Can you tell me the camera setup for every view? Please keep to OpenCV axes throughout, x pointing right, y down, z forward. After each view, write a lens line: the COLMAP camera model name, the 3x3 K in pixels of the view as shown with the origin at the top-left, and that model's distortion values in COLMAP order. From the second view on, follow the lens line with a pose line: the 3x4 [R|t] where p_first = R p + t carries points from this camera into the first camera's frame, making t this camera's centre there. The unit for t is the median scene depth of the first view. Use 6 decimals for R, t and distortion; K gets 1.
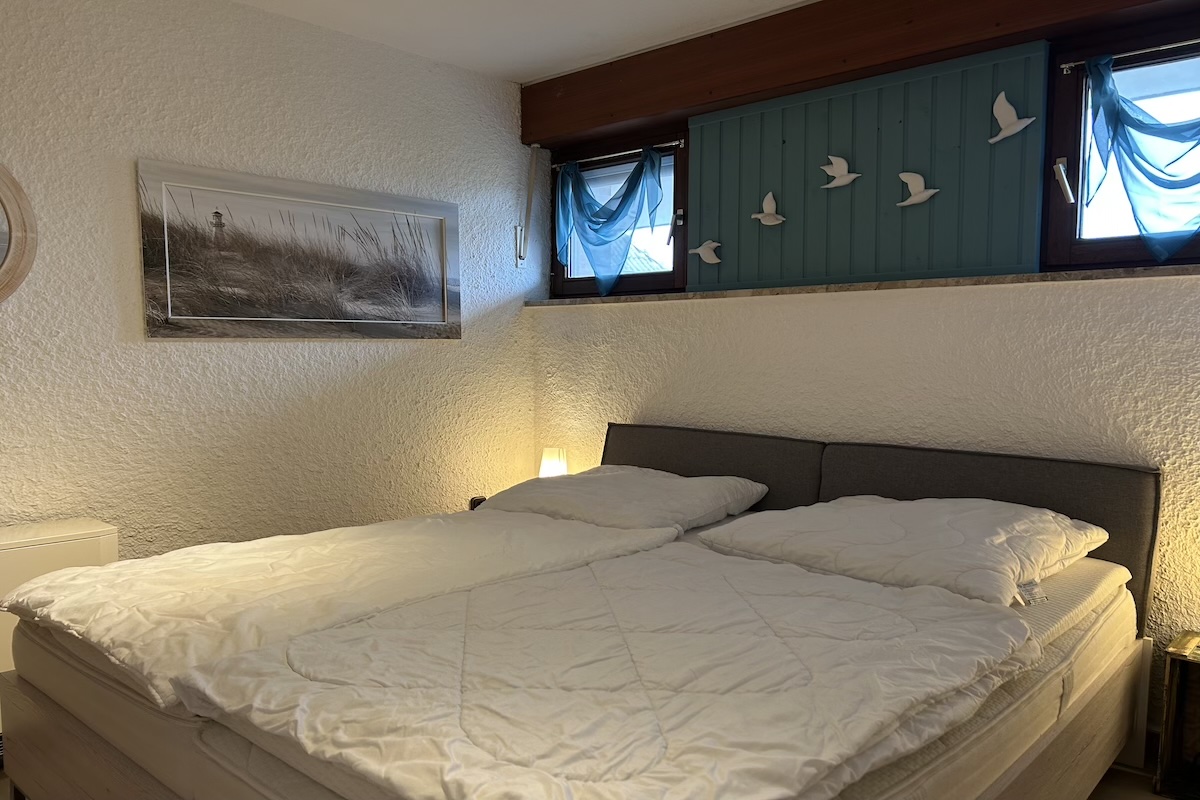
lens RADIAL K [[892.9, 0, 603.6], [0, 892.9, 401.6], [0, 0, 1]] dist [0.005404, -0.005377]
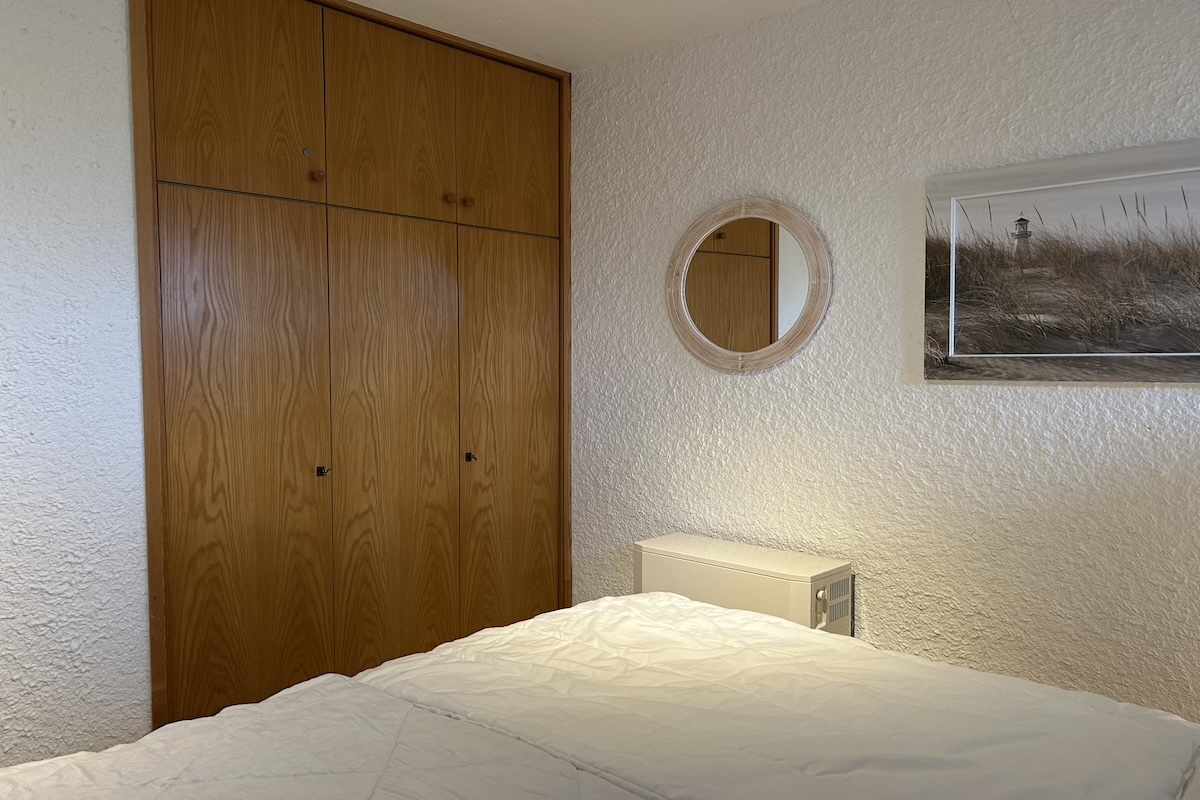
lens RADIAL K [[892.9, 0, 603.4], [0, 892.9, 401.6], [0, 0, 1]] dist [0.005404, -0.005377]
pose [[0.006146, 0.050646, -0.998698, 0.354312], [-0.057181, 0.997100, 0.050213, -0.072763], [0.998345, 0.056798, 0.009025, 0.647232]]
